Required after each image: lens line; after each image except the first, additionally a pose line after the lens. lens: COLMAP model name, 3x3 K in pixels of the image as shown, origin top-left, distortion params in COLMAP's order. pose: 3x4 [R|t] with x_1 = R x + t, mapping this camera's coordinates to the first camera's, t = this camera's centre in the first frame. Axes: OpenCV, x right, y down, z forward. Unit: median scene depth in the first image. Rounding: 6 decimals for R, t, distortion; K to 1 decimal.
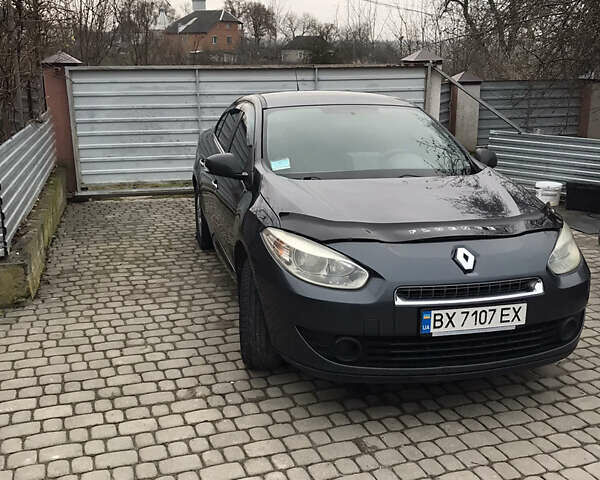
lens RADIAL K [[628.3, 0, 300.0], [0, 628.3, 240.0], [0, 0, 1]] dist [0.081452, -0.232353]
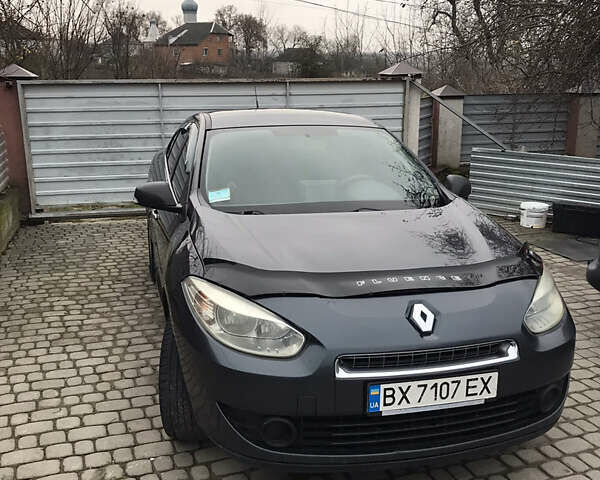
lens RADIAL K [[628.3, 0, 300.0], [0, 628.3, 240.0], [0, 0, 1]] dist [0.081452, -0.232353]
pose [[0.999924, -0.002475, 0.012059, 0.066359], [0.002685, 0.999845, -0.017396, -0.041620], [-0.012014, 0.017428, 0.999776, 0.129425]]
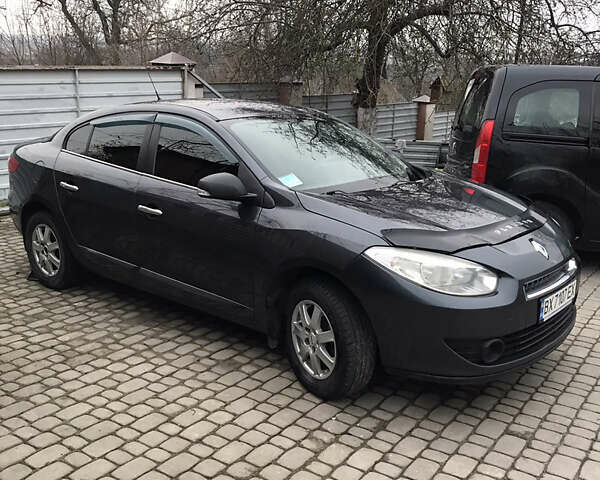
lens RADIAL K [[642.8, 0, 271.0], [0, 642.8, 239.7], [0, 0, 1]] dist [0.007074, 0.000797]
pose [[0.827210, -0.130642, 0.546495, -0.558682], [0.131299, 0.990612, 0.038068, -0.069044], [-0.546337, 0.040264, 0.836597, 0.209836]]
